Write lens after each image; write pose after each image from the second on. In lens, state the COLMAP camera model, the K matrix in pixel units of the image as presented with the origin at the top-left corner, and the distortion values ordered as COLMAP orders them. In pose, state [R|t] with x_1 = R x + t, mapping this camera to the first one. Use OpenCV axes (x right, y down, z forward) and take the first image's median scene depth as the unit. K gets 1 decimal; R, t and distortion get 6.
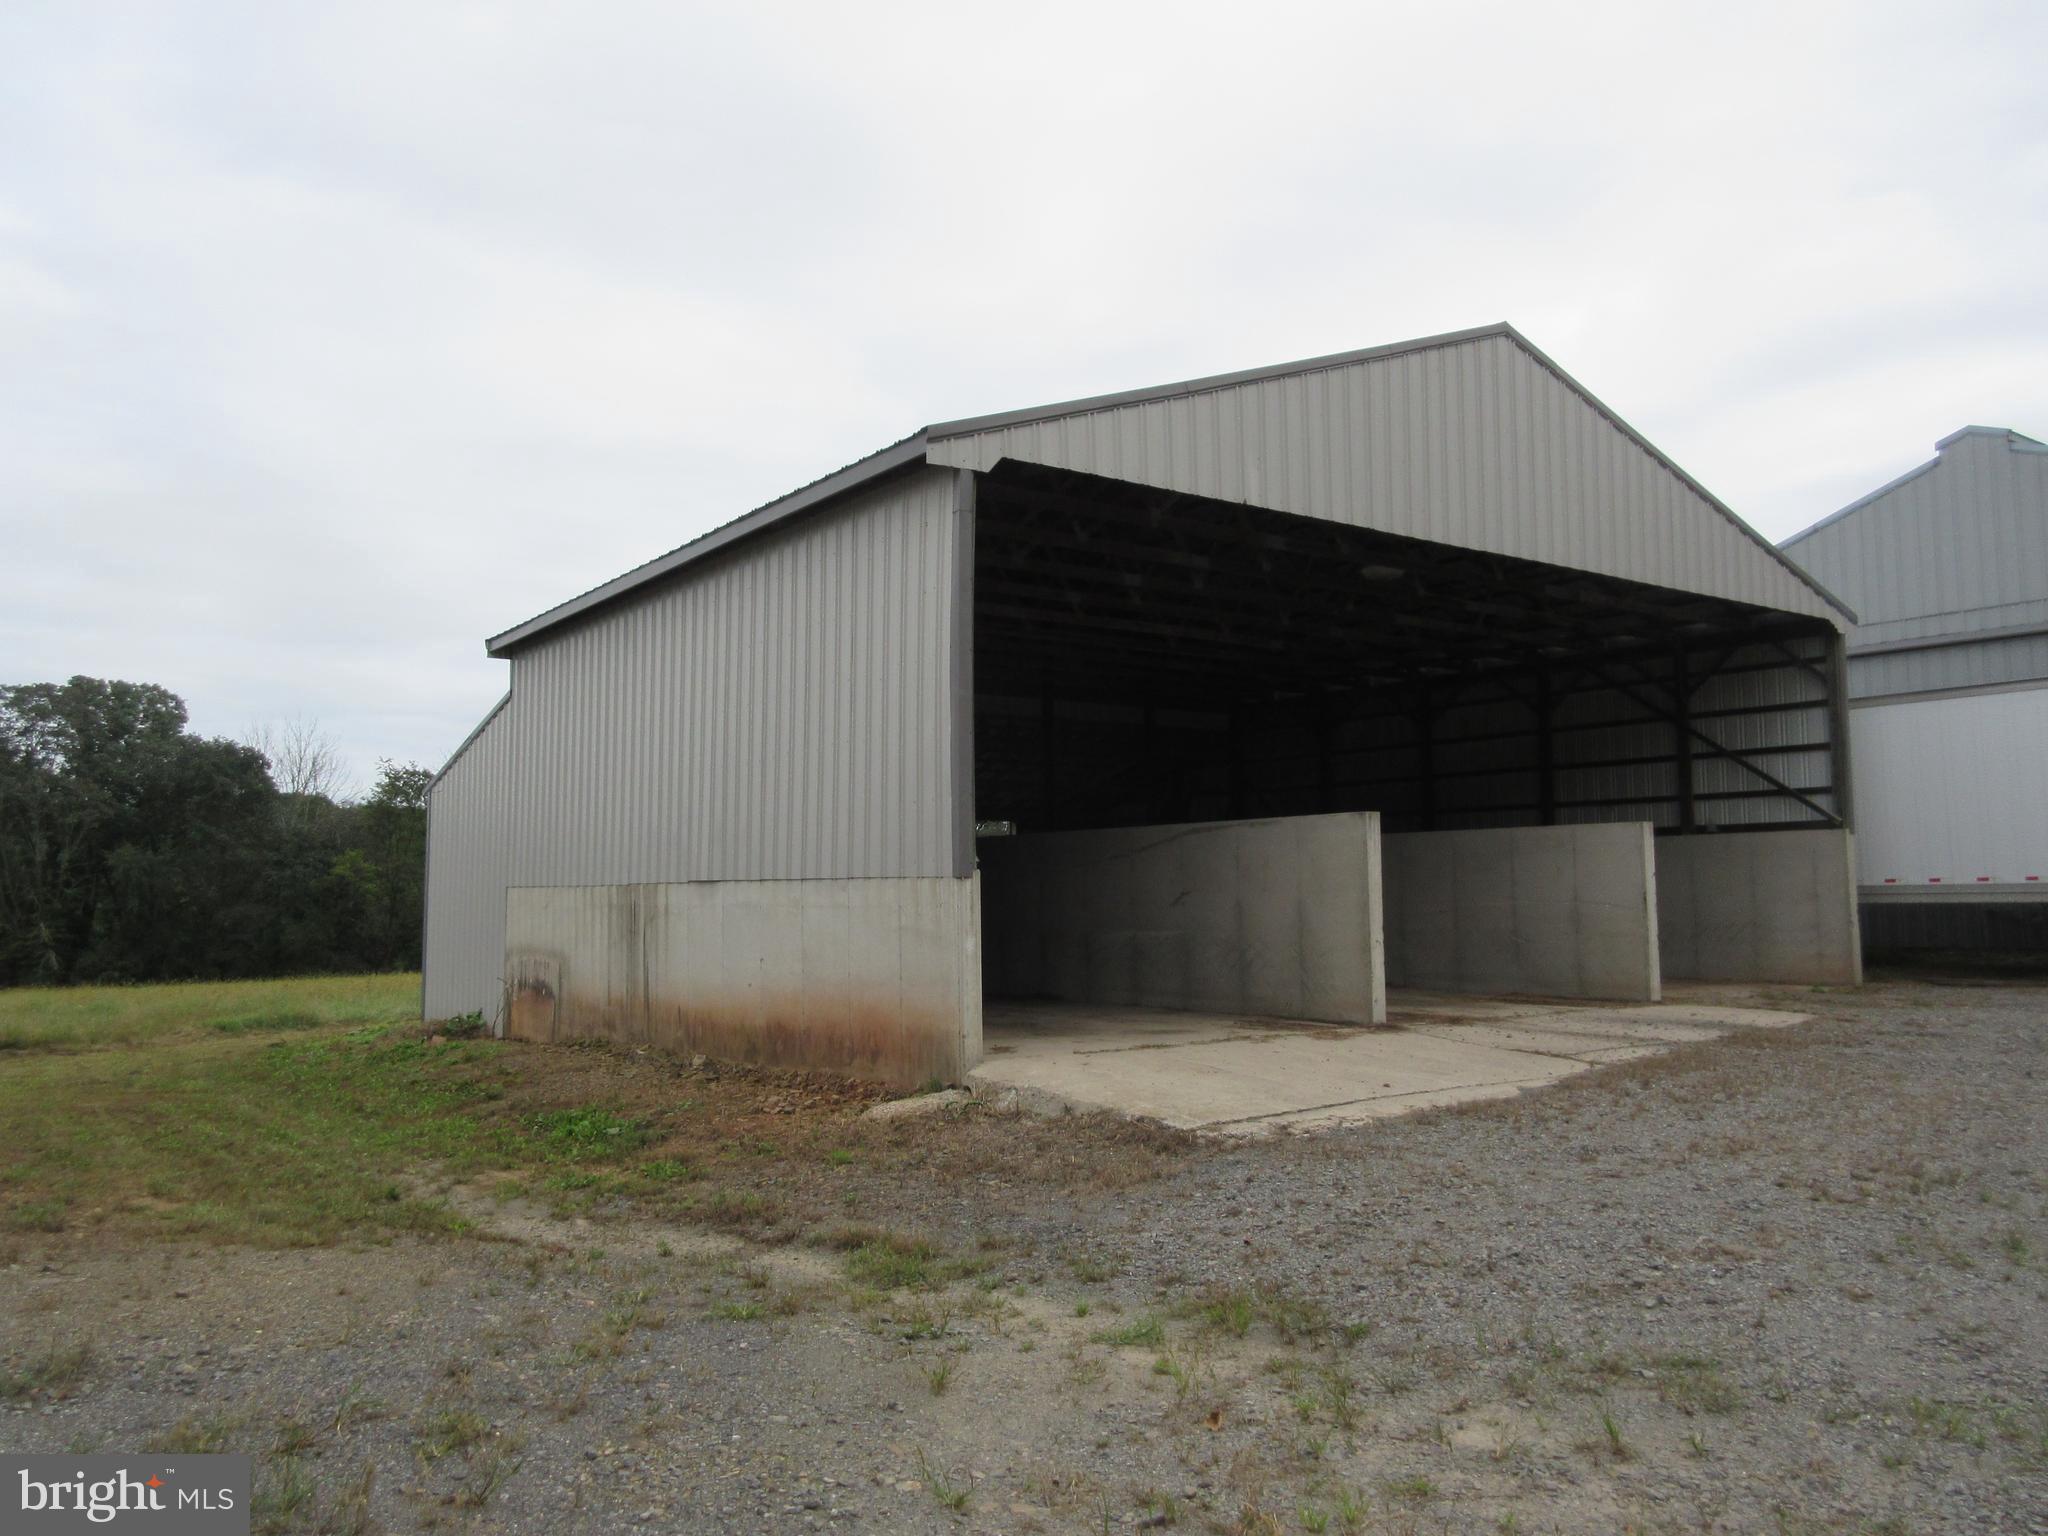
lens RADIAL K [[1526.1, 0, 1024.1], [0, 1526.1, 753.1], [0, 0, 1]] dist [0.003677, 0.004421]
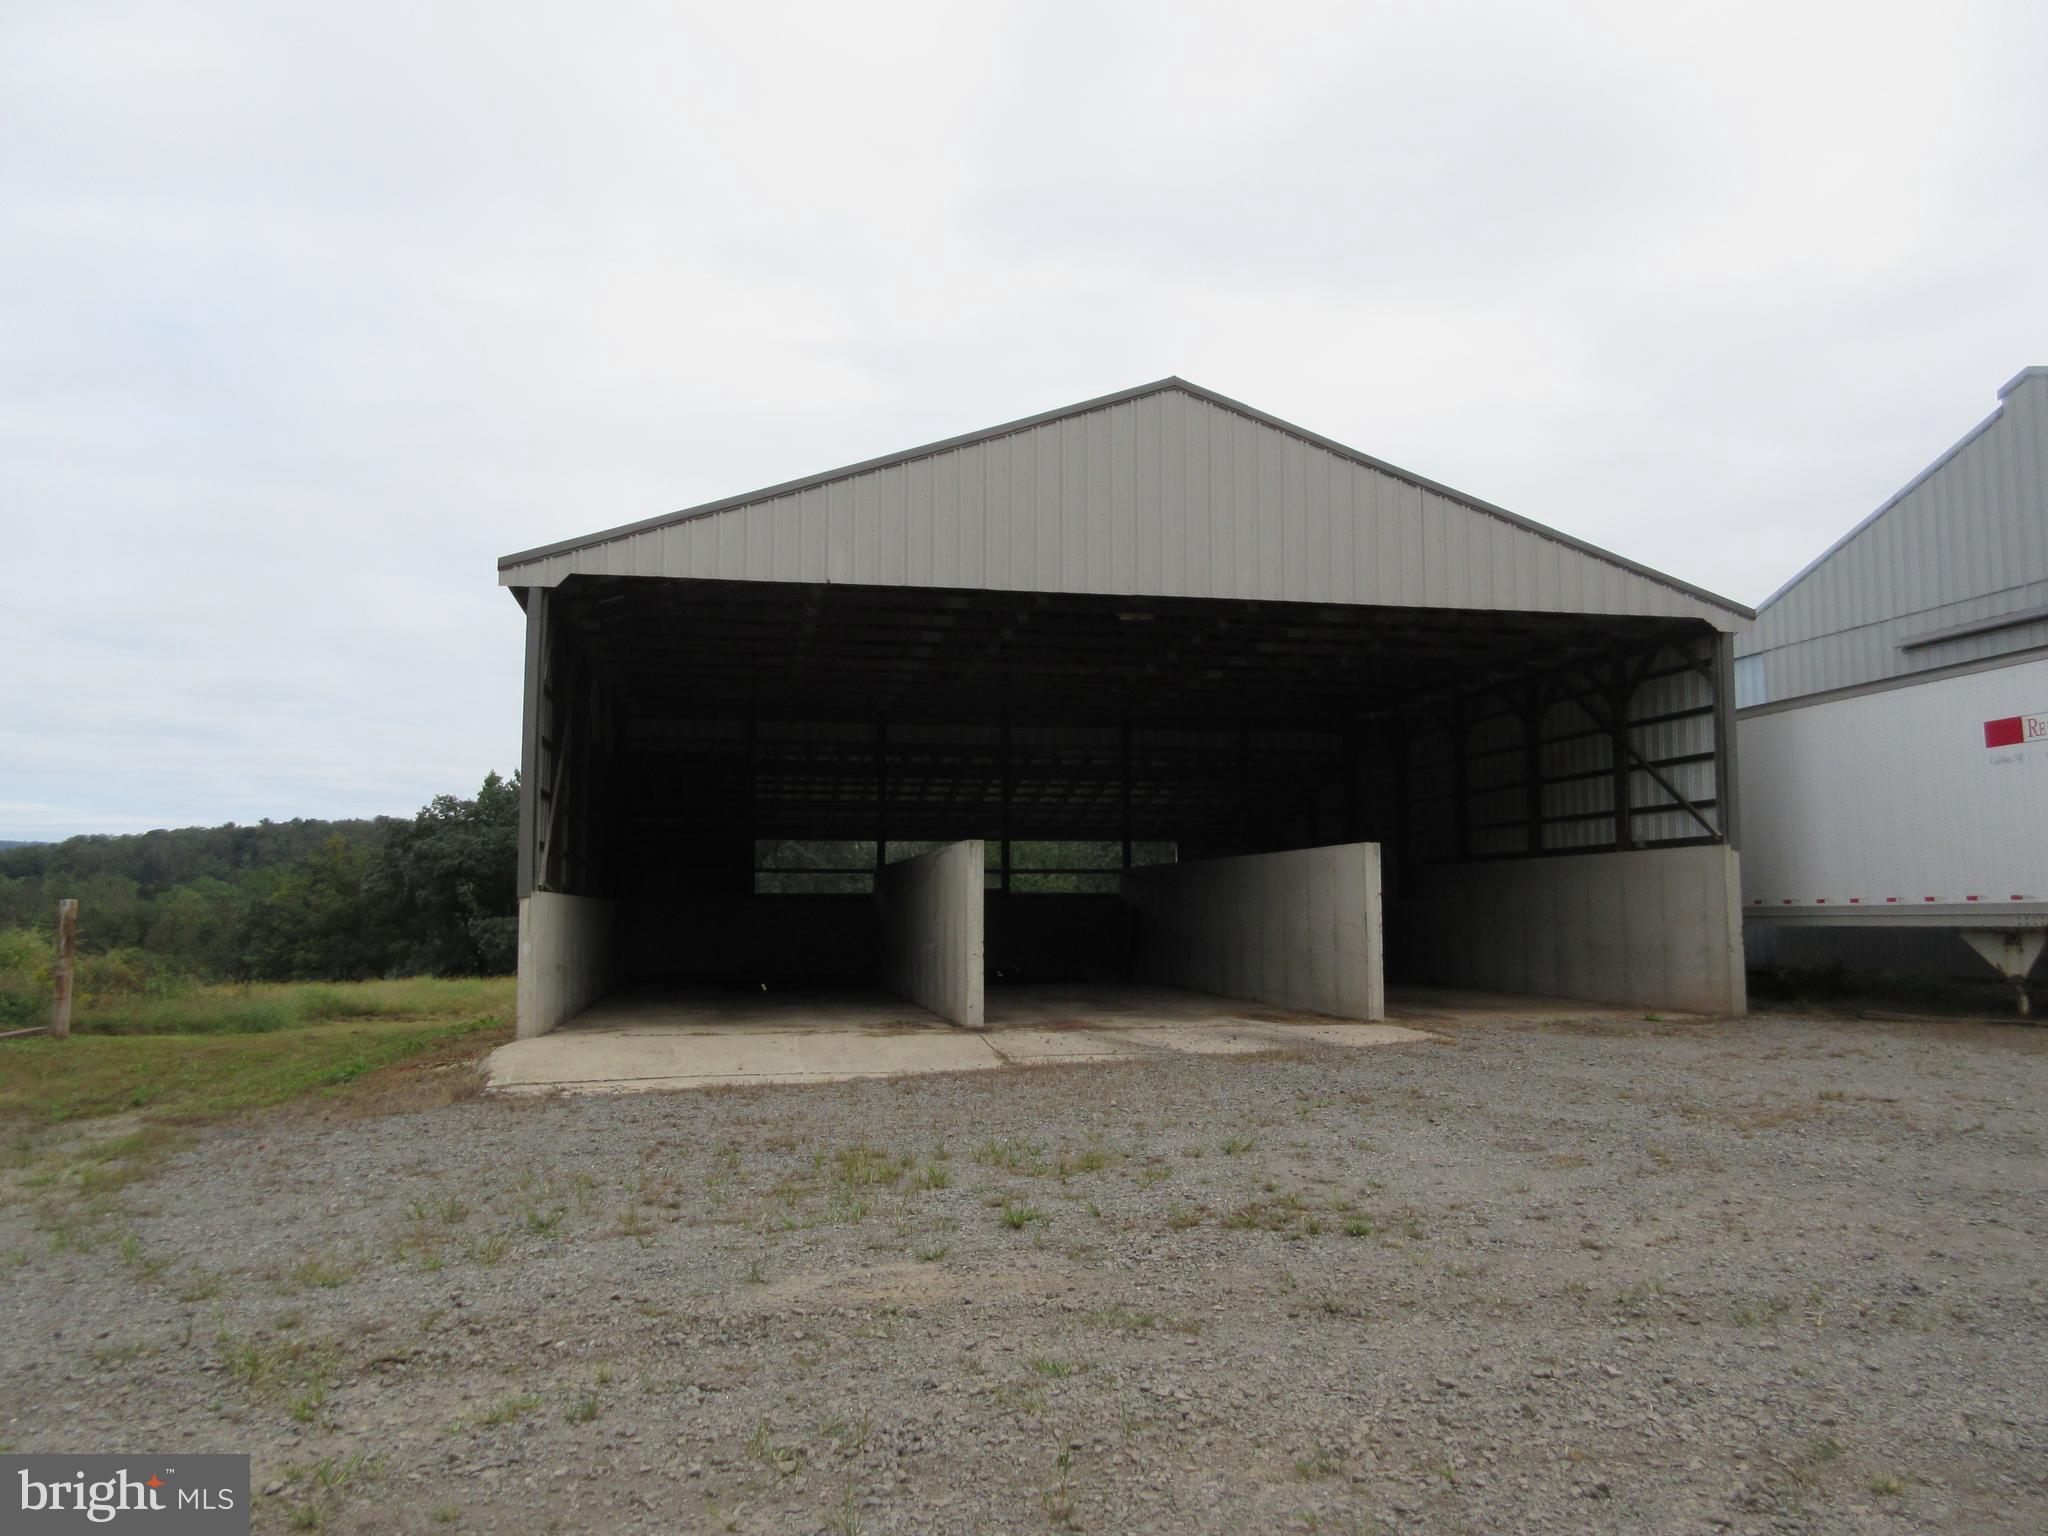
lens RADIAL K [[1526.1, 0, 1027.6], [0, 1526.1, 779.2], [0, 0, 1]] dist [0.003677, 0.004421]
pose [[0.907129, -0.029529, -0.419815, 0.533455], [0.033034, 0.999454, 0.001079, -0.004949], [0.419553, -0.014847, 0.907609, -0.010337]]
